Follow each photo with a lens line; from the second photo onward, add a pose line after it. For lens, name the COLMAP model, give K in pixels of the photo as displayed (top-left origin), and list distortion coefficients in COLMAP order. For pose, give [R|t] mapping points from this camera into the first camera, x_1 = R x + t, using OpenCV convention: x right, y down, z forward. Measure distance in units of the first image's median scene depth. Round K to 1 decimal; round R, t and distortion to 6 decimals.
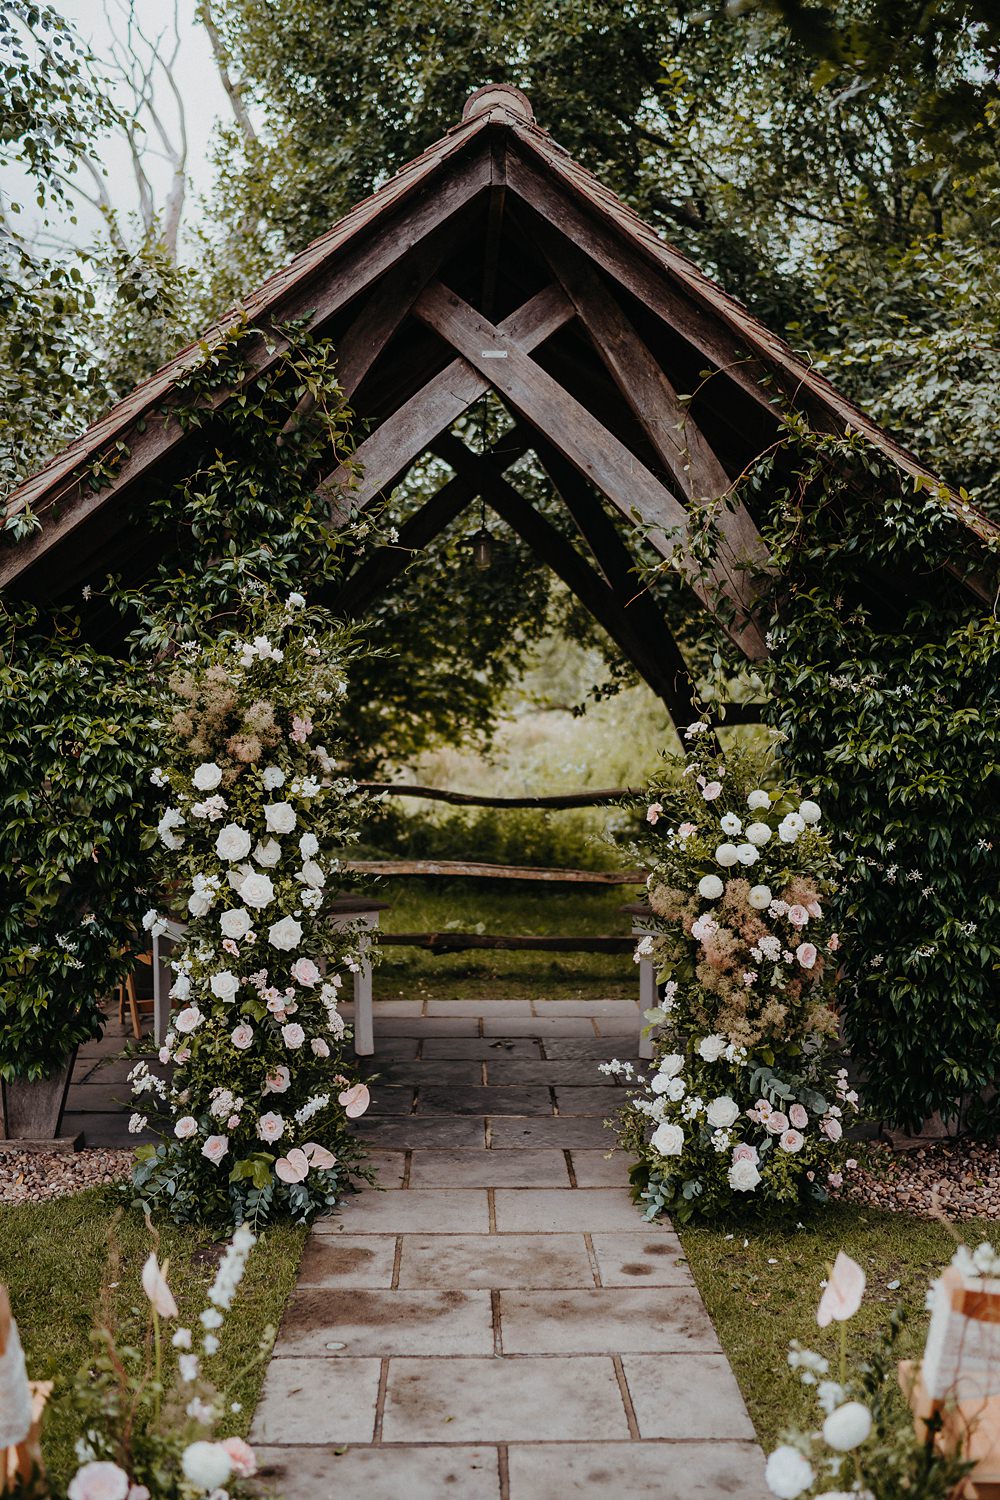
lens RADIAL K [[1600.9, 0, 484.7], [0, 1600.9, 850.3], [0, 0, 1]] dist [-0.066046, 0.000000]
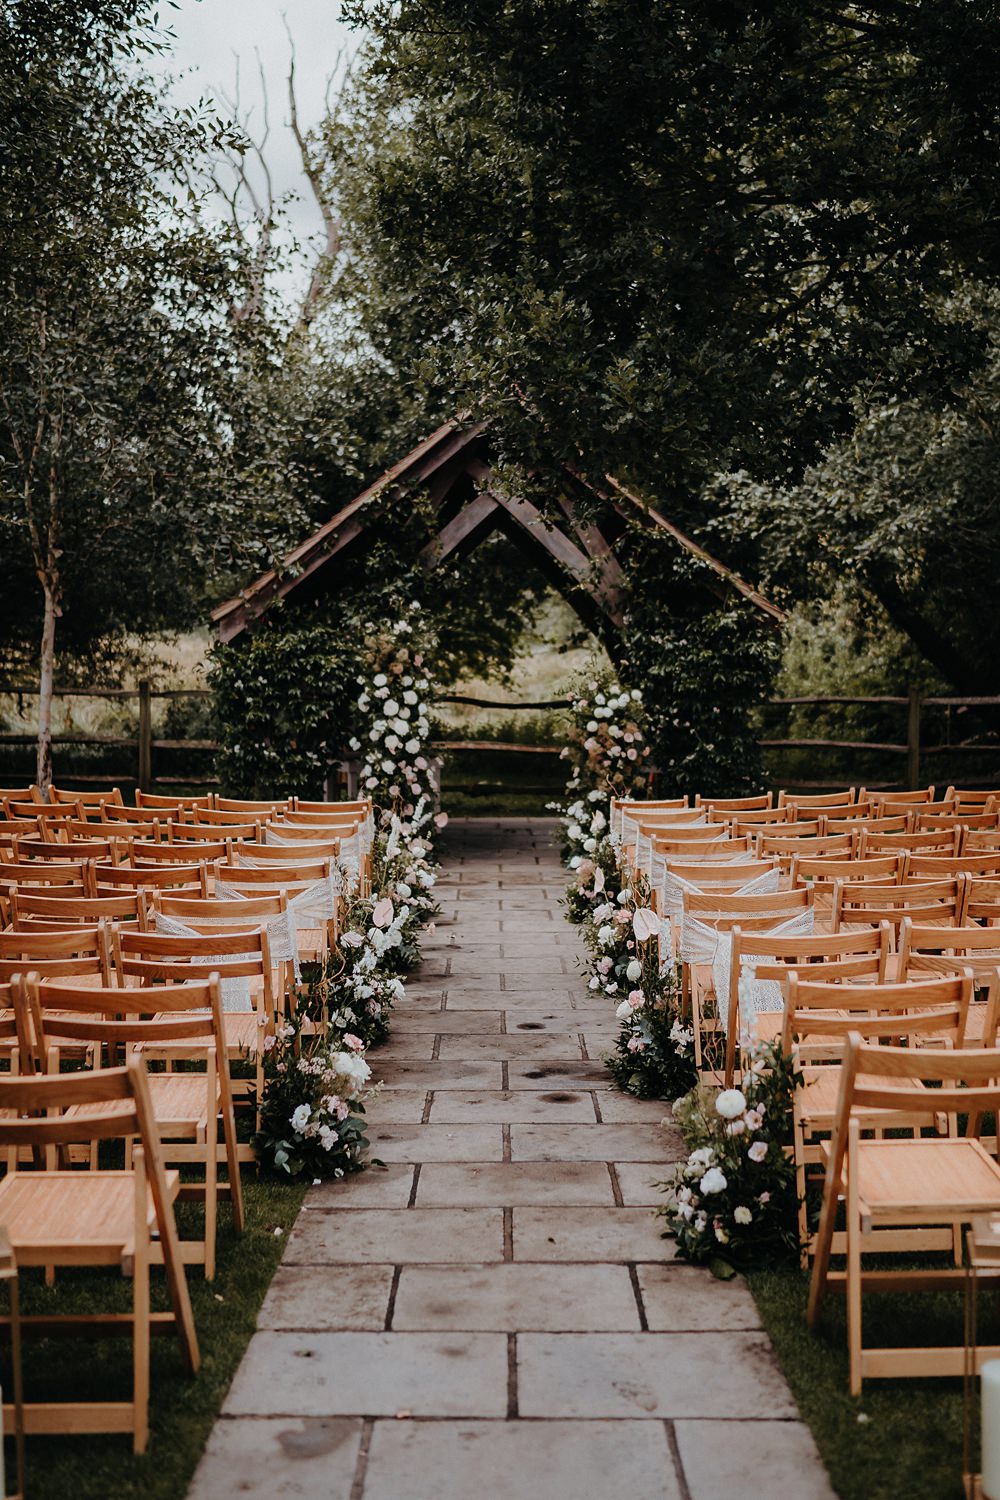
lens RADIAL K [[1600.9, 0, 499.5], [0, 1600.9, 753.1], [0, 0, 1]] dist [-0.066046, 0.000000]
pose [[0.999969, -0.002932, -0.007362, 0.020892], [0.002777, 0.999777, -0.020939, 0.108778], [0.007421, 0.020918, 0.999754, -1.331411]]
